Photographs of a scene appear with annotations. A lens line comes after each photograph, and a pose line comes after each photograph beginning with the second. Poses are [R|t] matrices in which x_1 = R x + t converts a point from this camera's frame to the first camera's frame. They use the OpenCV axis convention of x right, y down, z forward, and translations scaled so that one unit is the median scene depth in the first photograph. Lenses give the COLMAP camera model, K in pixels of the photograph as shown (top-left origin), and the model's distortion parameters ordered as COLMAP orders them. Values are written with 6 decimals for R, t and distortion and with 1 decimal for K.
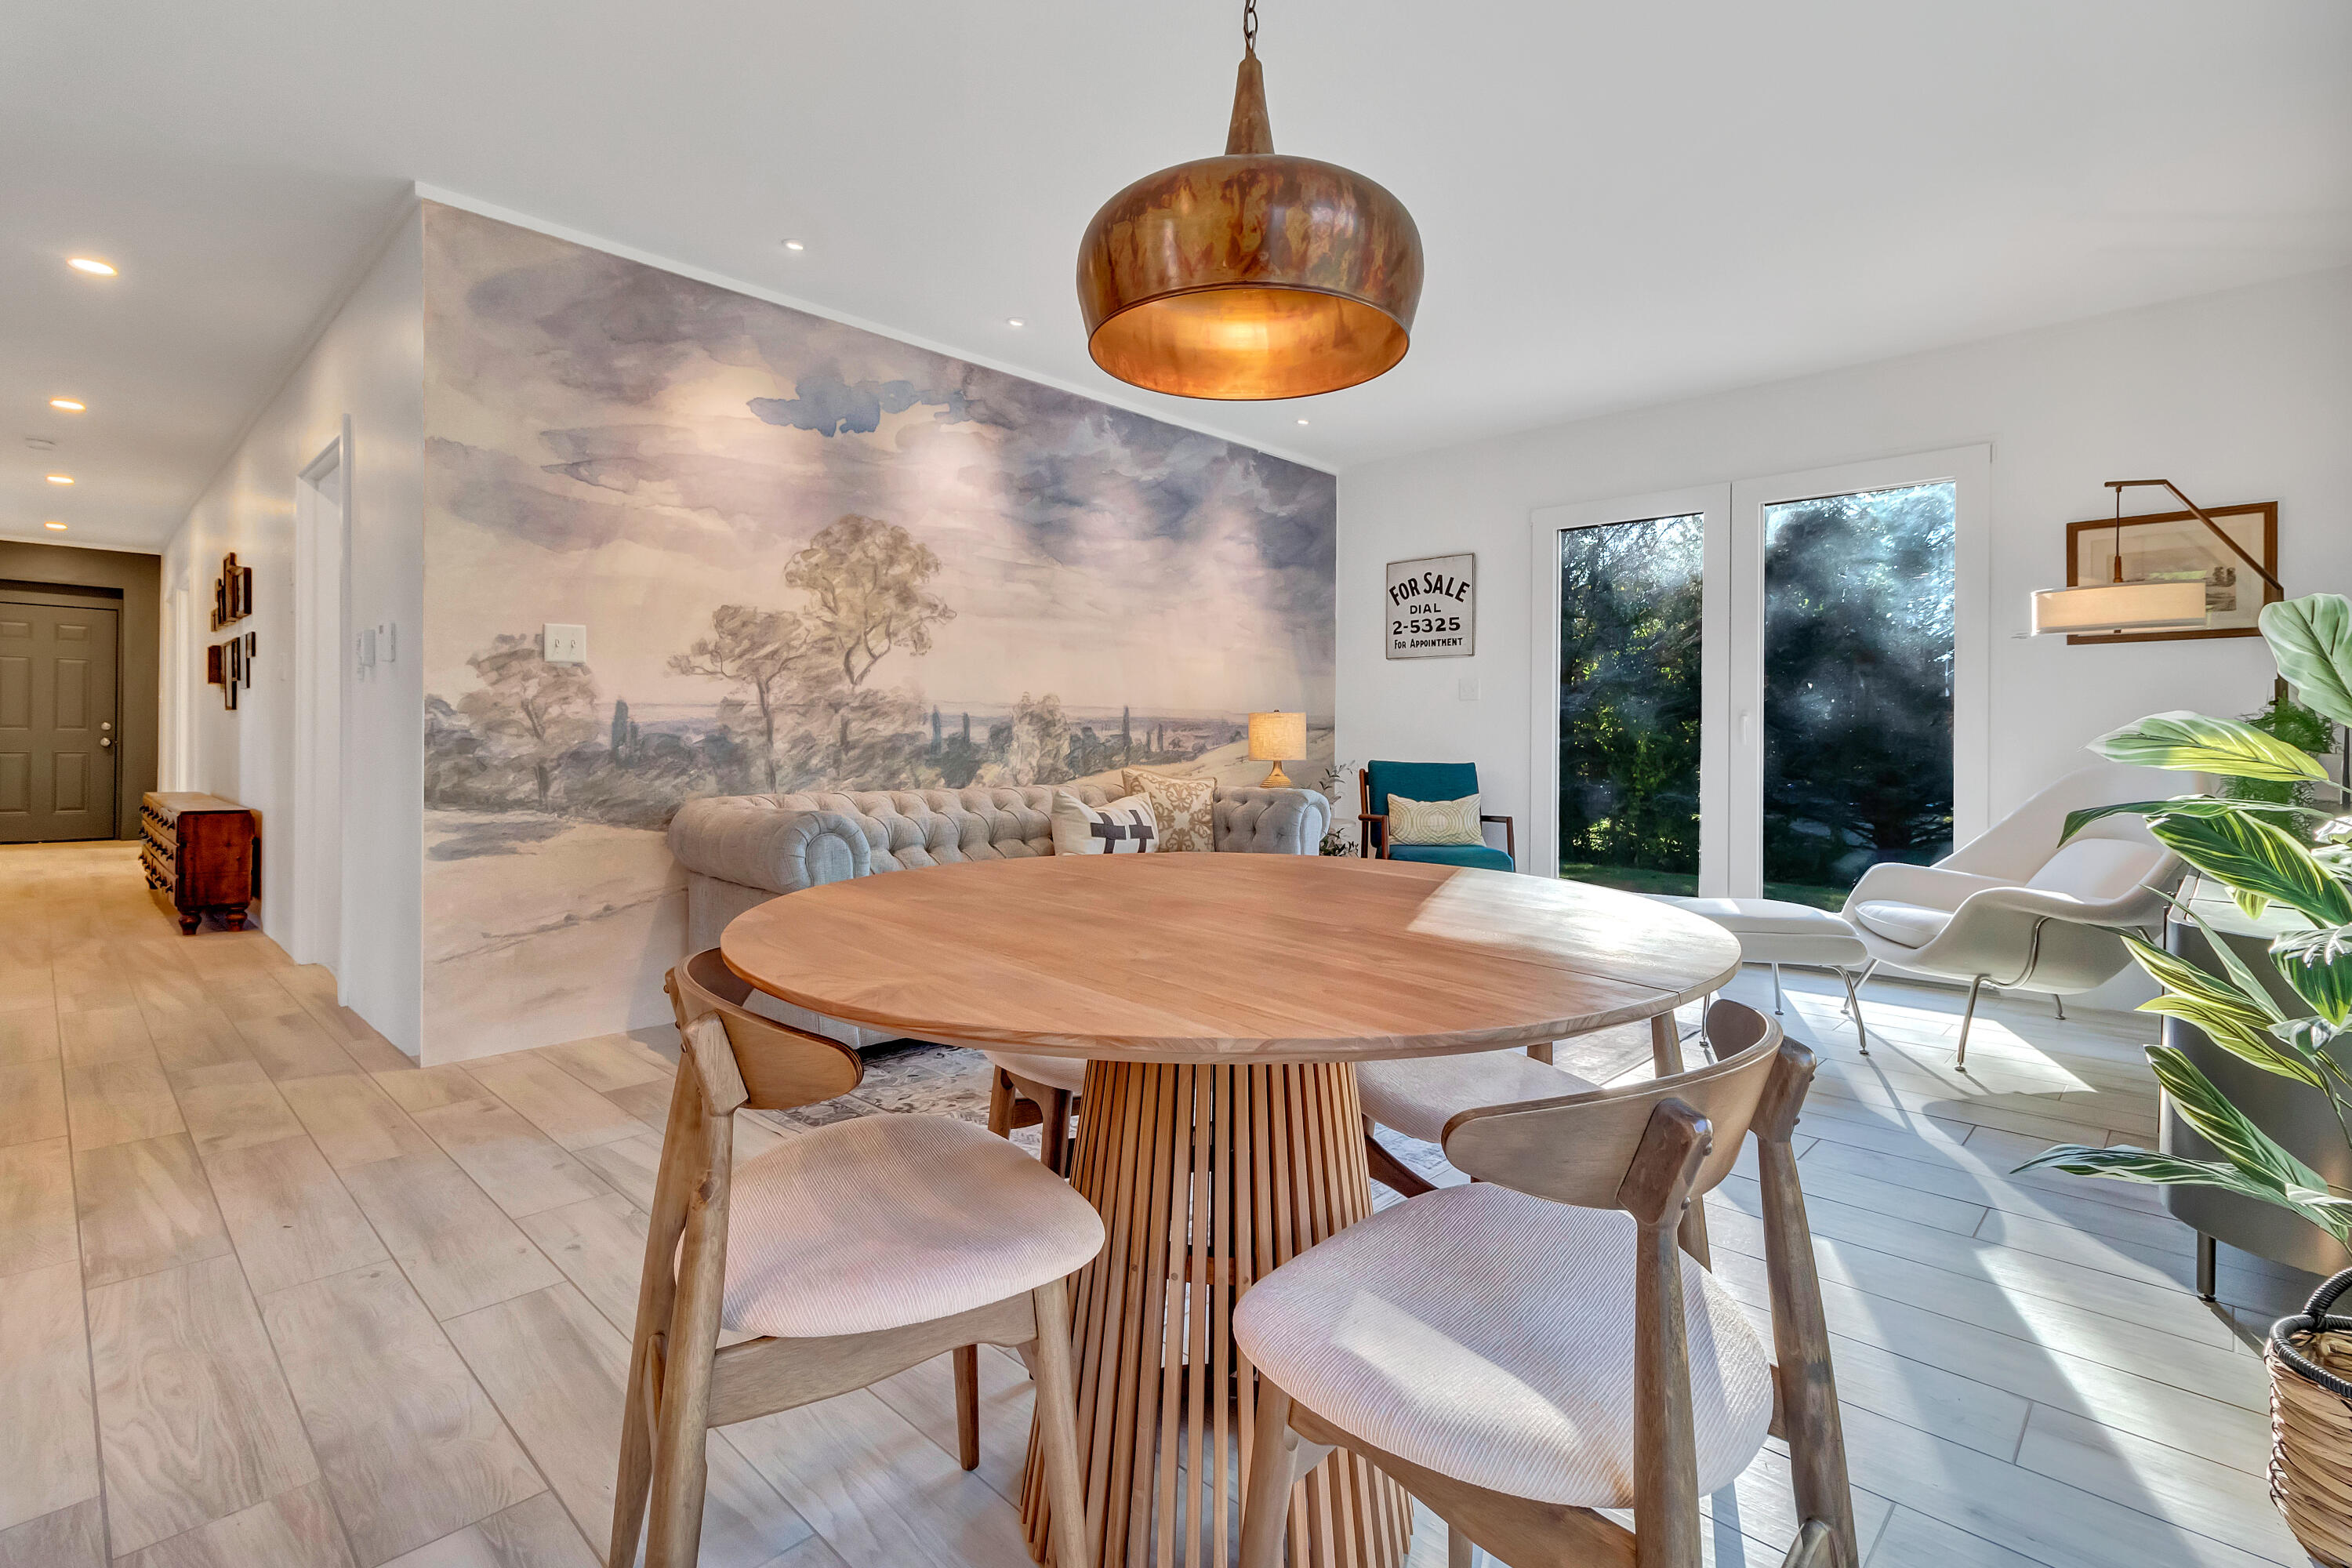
lens RADIAL K [[1093.5, 0, 1165.7], [0, 1093.5, 738.5], [0, 0, 1]] dist [0.001041, -0.000110]
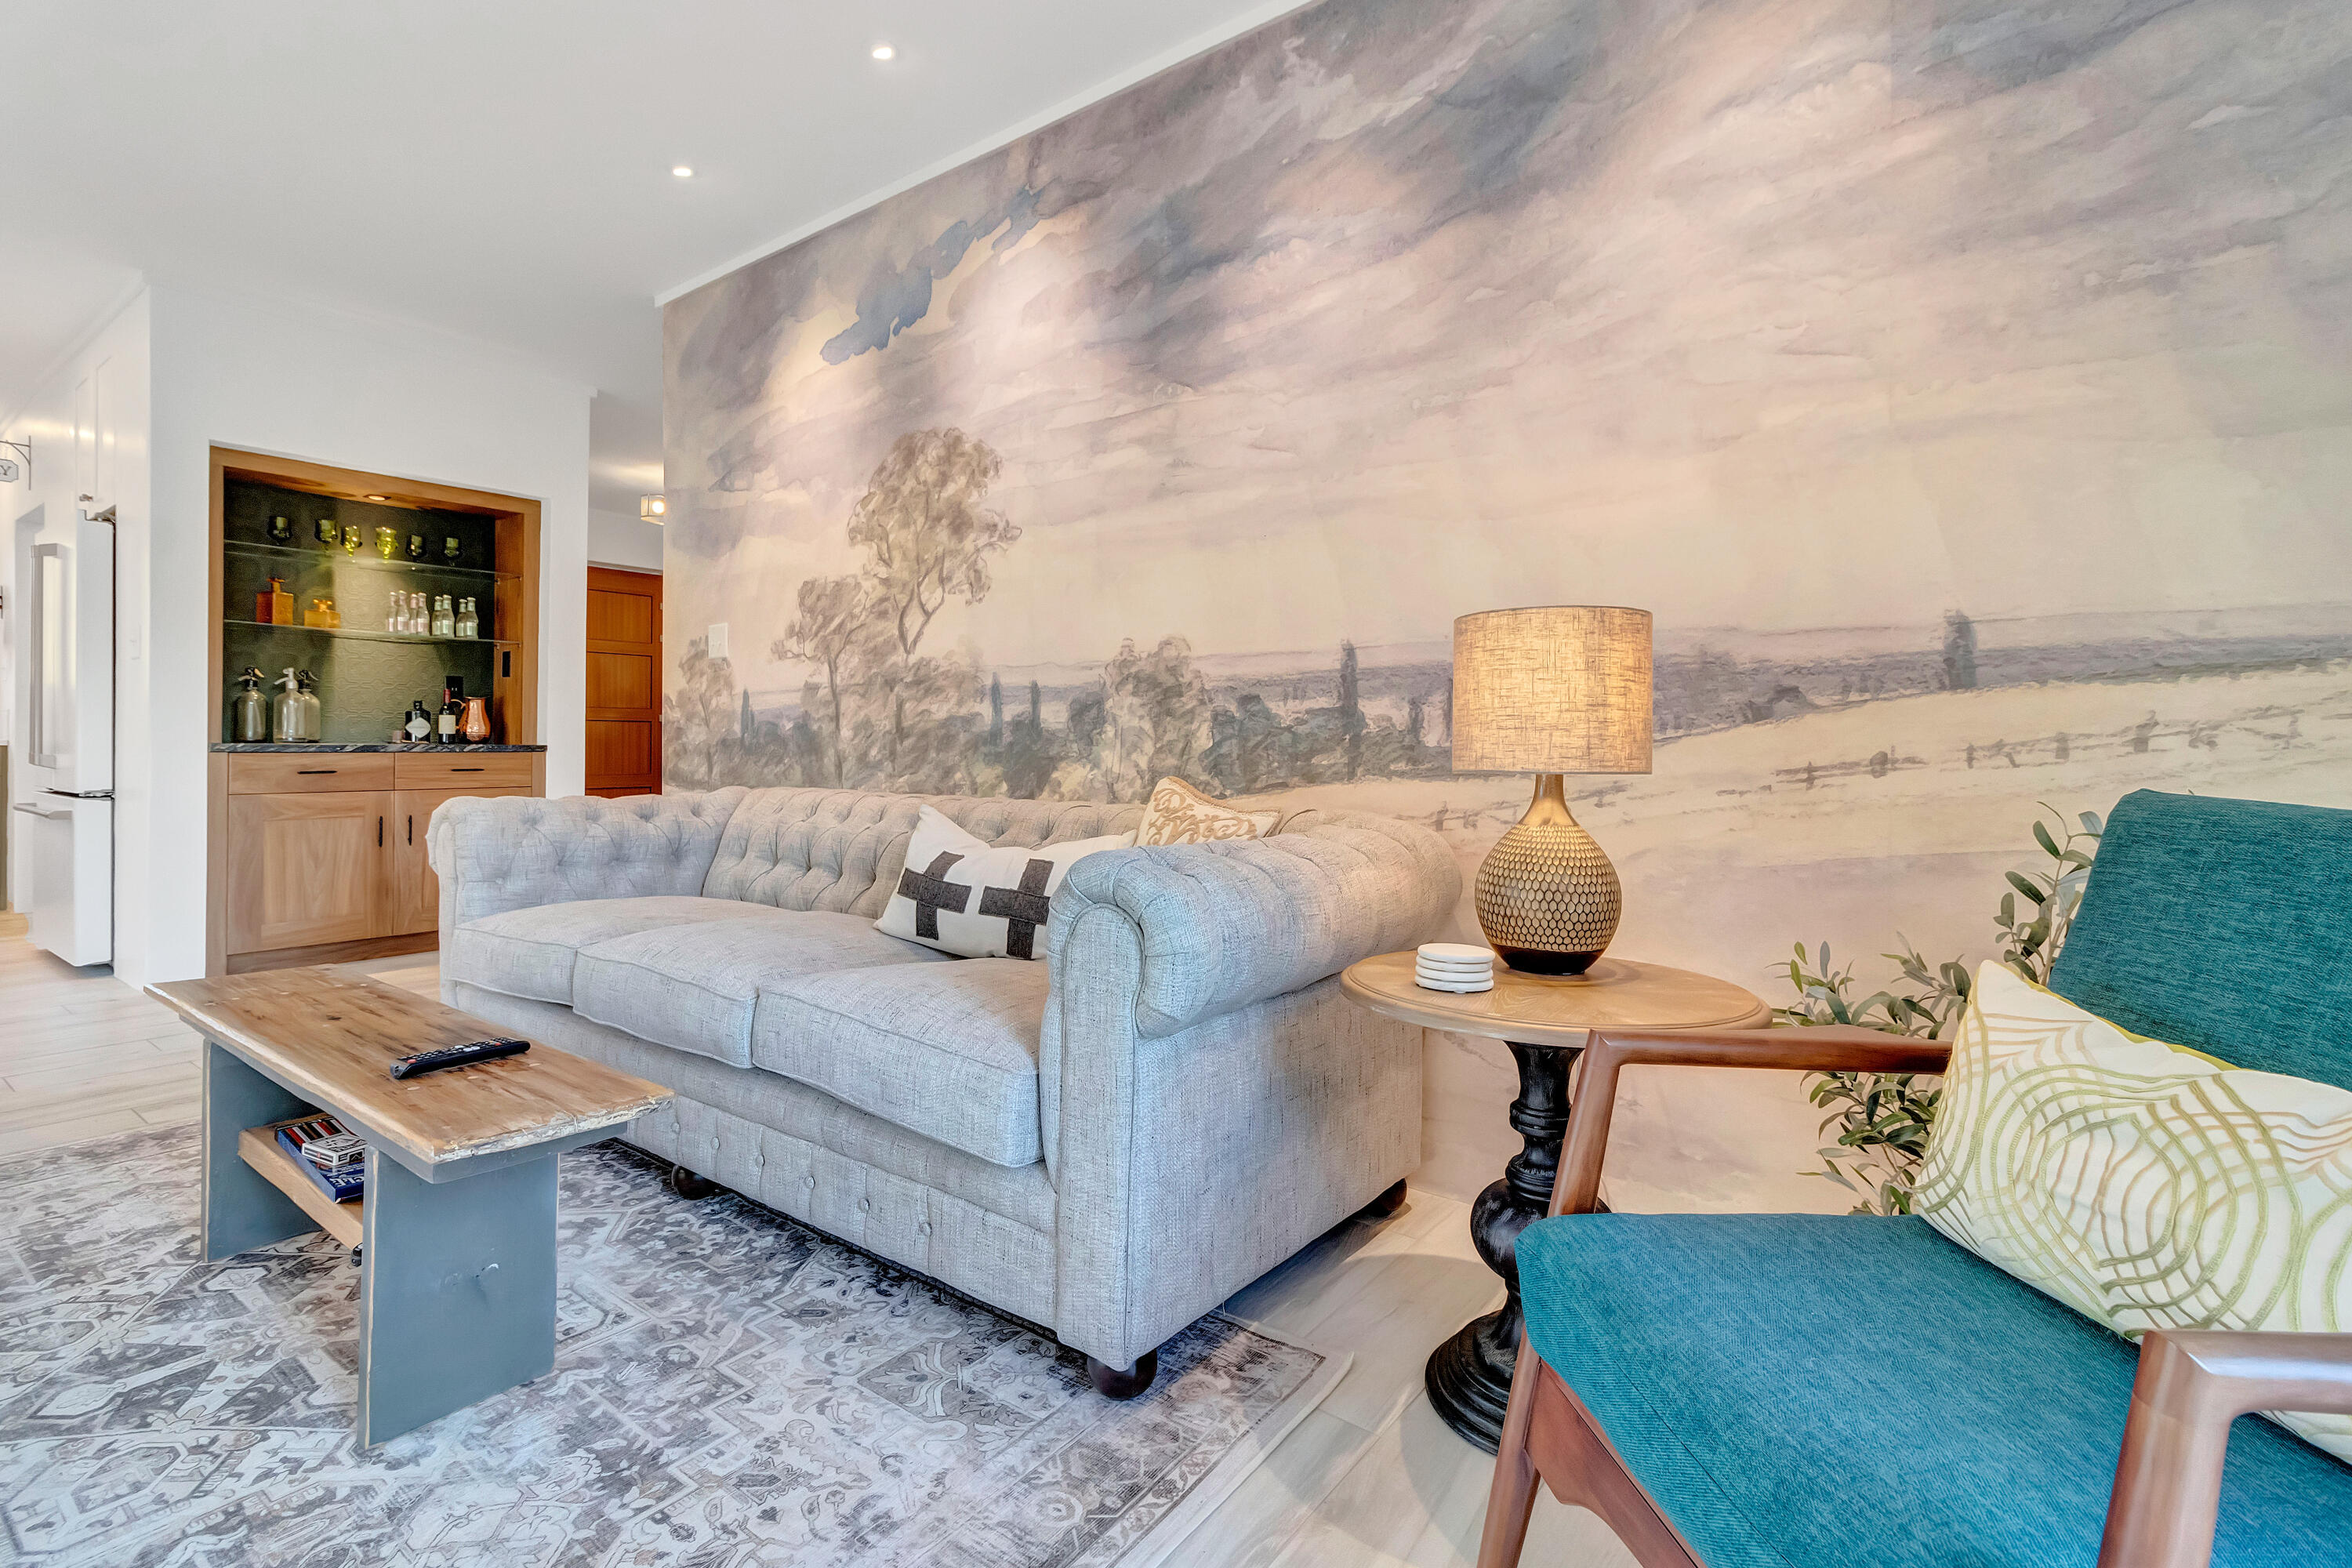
lens RADIAL K [[1093.5, 0, 1165.7], [0, 1093.5, 738.5], [0, 0, 1]] dist [0.001041, -0.000110]
pose [[0.118832, -0.009928, -0.992865, 0.484053], [-0.004587, 0.999934, -0.010547, 0.017086], [0.992904, 0.005808, 0.118779, 1.054181]]
